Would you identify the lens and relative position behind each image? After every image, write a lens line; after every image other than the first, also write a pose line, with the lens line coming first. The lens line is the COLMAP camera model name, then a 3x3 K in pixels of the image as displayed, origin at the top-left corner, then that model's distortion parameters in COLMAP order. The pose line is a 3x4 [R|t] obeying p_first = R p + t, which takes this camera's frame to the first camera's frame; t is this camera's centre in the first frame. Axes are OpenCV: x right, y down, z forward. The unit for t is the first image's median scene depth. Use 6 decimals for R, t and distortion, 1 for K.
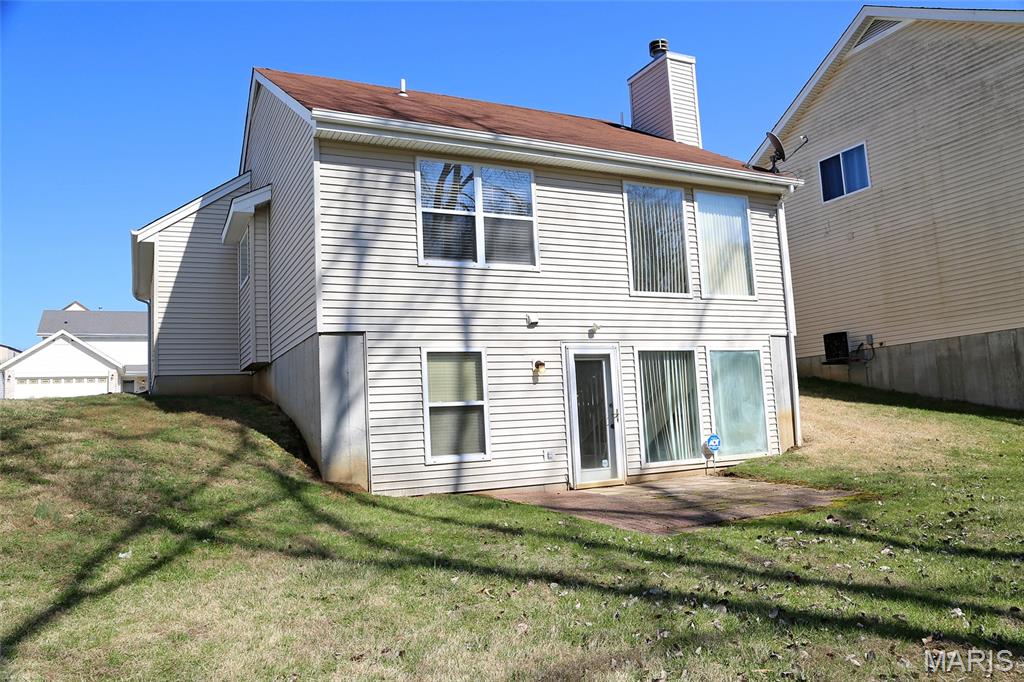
lens RADIAL K [[763.2, 0, 512.3], [0, 763.2, 339.2], [0, 0, 1]] dist [-0.042045, 0.000732]
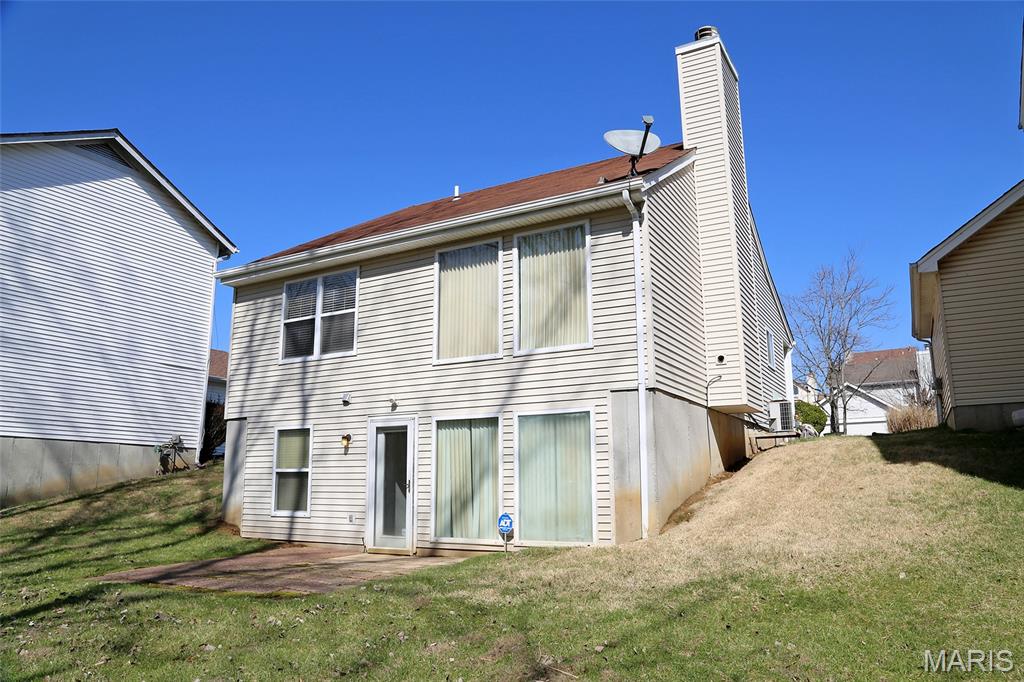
lens RADIAL K [[713.1, 0, 510.4], [0, 713.1, 344.1], [0, 0, 1]] dist [-0.065182, -0.001539]
pose [[0.547771, -0.112438, -0.829038, 1.071974], [0.072585, 0.993578, -0.086794, 0.003972], [0.833473, -0.012632, 0.552415, 0.621547]]
